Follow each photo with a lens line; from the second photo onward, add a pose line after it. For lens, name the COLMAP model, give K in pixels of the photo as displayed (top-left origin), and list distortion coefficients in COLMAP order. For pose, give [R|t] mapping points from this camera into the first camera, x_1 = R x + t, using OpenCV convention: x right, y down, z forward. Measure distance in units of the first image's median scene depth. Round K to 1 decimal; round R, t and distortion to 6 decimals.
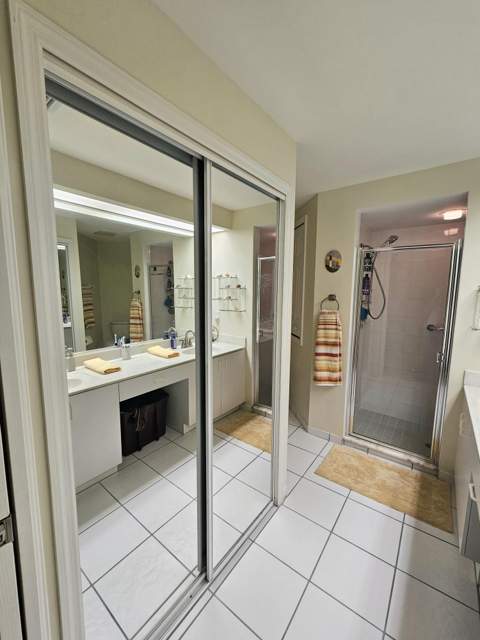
lens RADIAL K [[263.0, 0, 240.7], [0, 263.0, 318.1], [0, 0, 1]] dist [-0.001881, 0.000131]
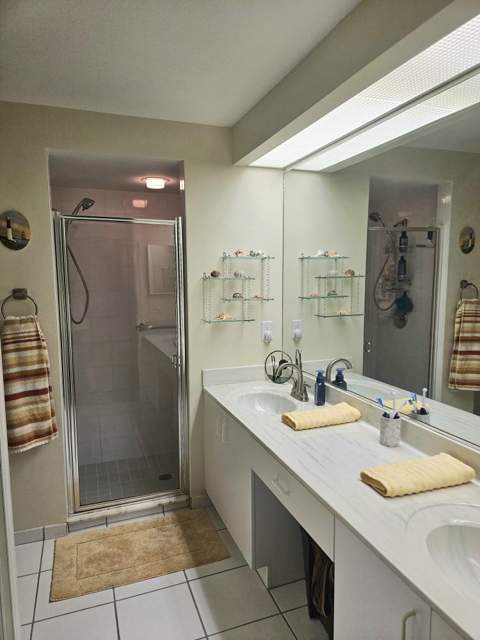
lens RADIAL K [[426.3, 0, 239.5], [0, 426.3, 323.1], [0, 0, 1]] dist [0.028725, -0.003115]
pose [[0.542054, -0.106146, 0.833613, -0.186102], [0.106736, 0.992653, 0.056992, -0.017623], [-0.833538, 0.058083, 0.549400, 0.096075]]
